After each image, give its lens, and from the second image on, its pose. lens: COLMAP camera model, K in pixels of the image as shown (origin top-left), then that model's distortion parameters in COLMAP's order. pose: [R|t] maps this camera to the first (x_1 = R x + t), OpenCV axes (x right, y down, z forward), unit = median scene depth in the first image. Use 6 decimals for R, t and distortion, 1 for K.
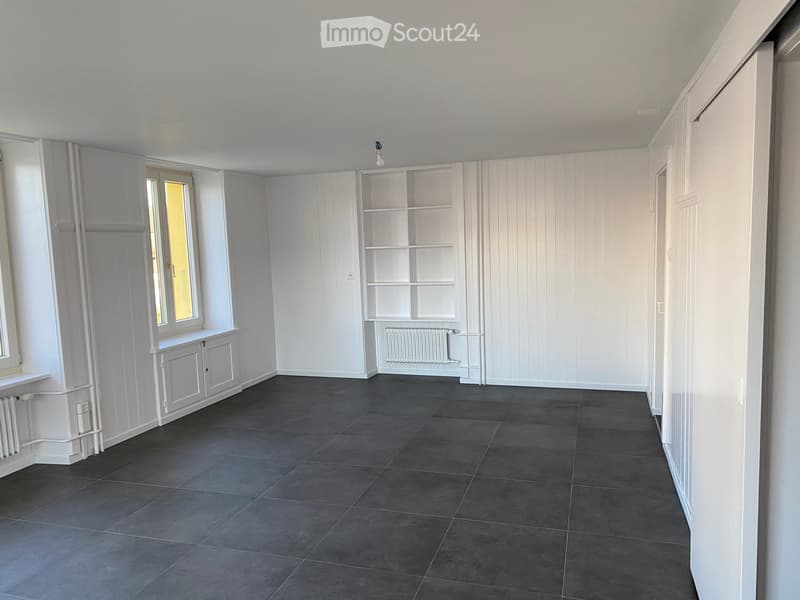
lens RADIAL K [[609.6, 0, 400.0], [0, 609.6, 300.0], [0, 0, 1]] dist [0.011050, -0.003229]
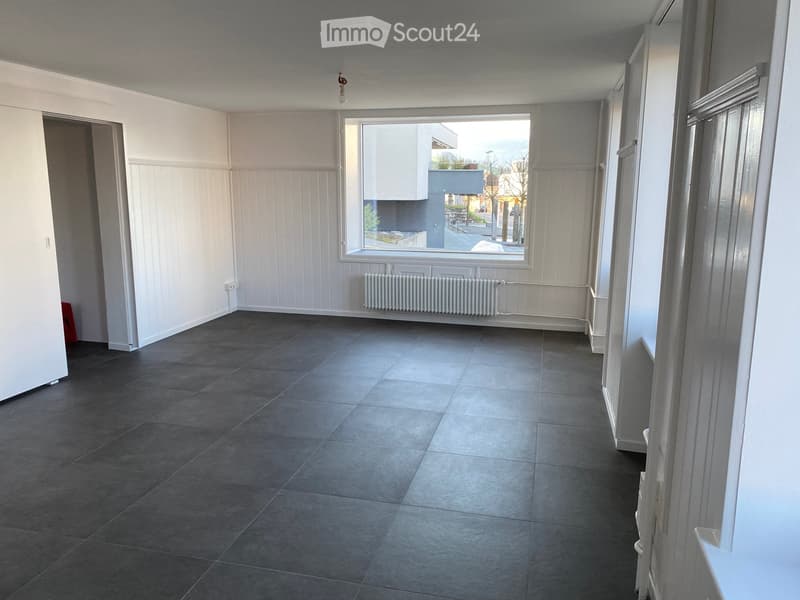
lens RADIAL K [[609.6, 0, 400.0], [0, 609.6, 300.0], [0, 0, 1]] dist [0.011050, -0.003229]
pose [[-0.997663, 0.040283, -0.055180, -0.321835], [0.023407, 0.960336, 0.277862, -0.123179], [0.064185, 0.275921, -0.959035, 1.567068]]
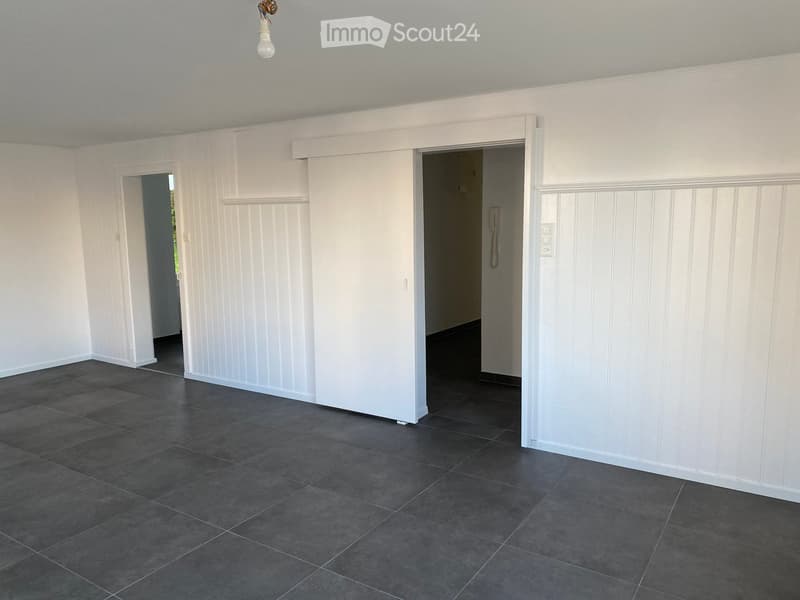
lens RADIAL K [[609.6, 0, 400.0], [0, 609.6, 300.0], [0, 0, 1]] dist [0.011050, -0.003229]
pose [[0.265950, -0.100772, 0.958705, -0.782875], [0.101553, 0.991916, 0.076091, 0.014947], [-0.958623, 0.077123, 0.274033, 0.168632]]
